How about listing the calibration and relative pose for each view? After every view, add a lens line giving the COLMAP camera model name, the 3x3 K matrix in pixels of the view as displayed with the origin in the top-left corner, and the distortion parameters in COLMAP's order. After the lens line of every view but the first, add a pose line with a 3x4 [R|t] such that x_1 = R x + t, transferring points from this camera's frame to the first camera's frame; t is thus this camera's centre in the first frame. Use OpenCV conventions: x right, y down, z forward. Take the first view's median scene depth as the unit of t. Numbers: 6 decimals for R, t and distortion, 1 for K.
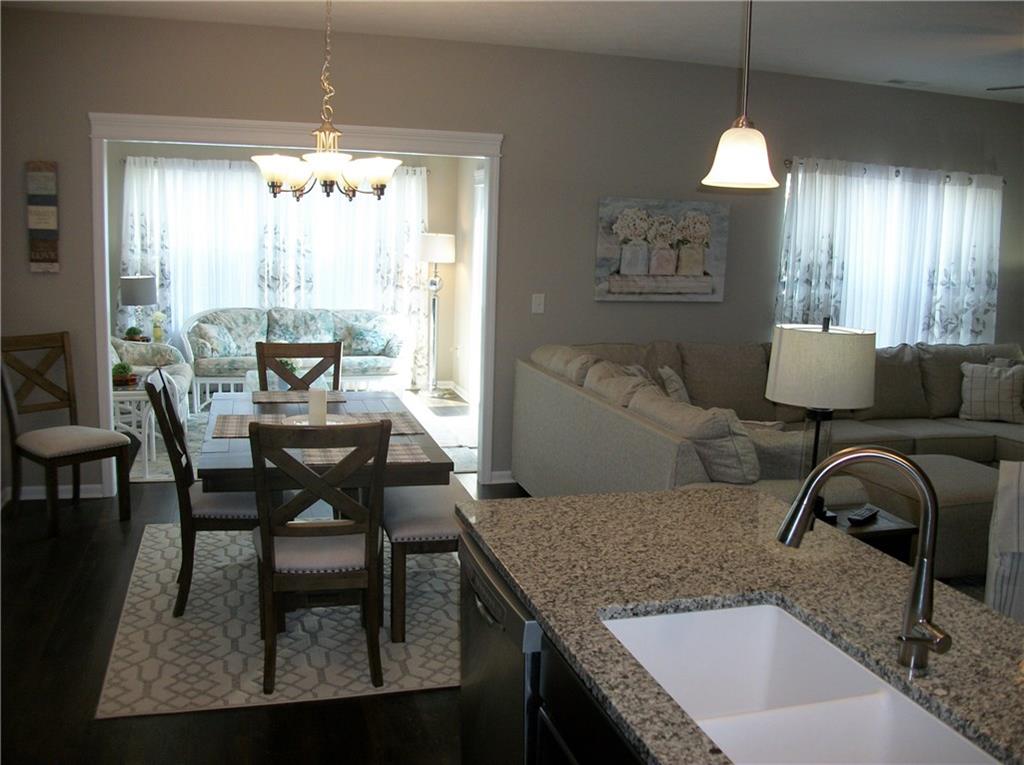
lens RADIAL K [[987.0, 0, 508.1], [0, 987.0, 374.9], [0, 0, 1]] dist [-0.112650, 0.000000]
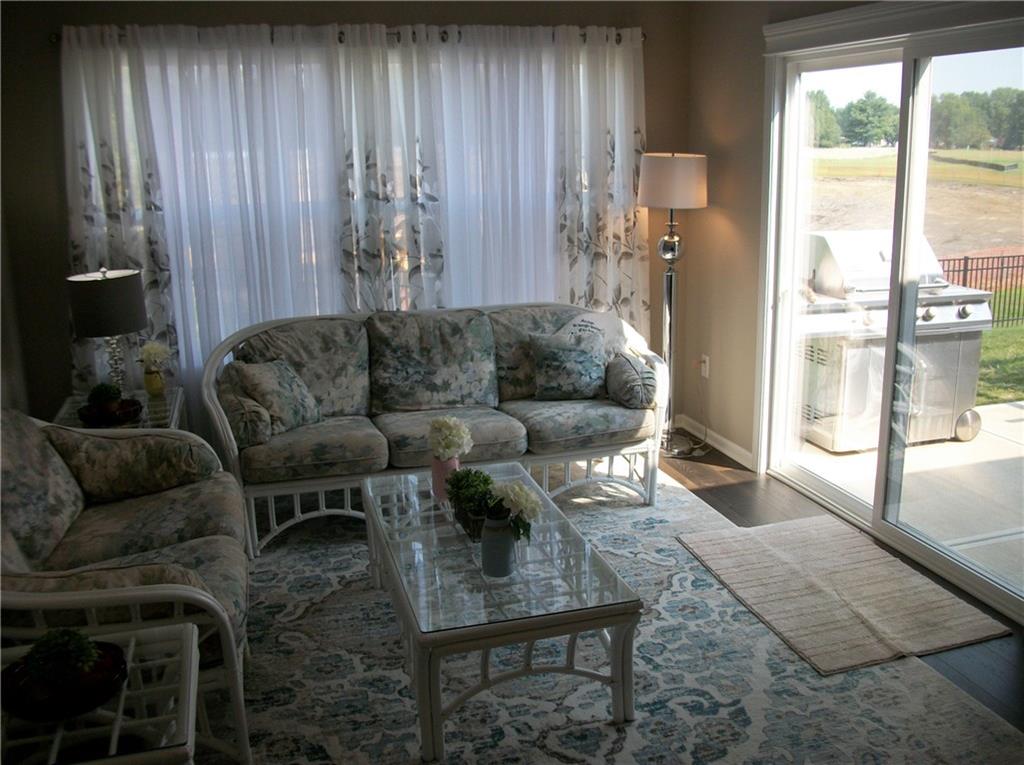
lens RADIAL K [[987.0, 0, 519.9], [0, 987.0, 386.8], [0, 0, 1]] dist [-0.112650, 0.000000]
pose [[0.998458, -0.054475, 0.010638, -0.174320], [0.053211, 0.993984, 0.095735, -0.076773], [-0.015789, -0.095021, 0.995350, 0.489071]]
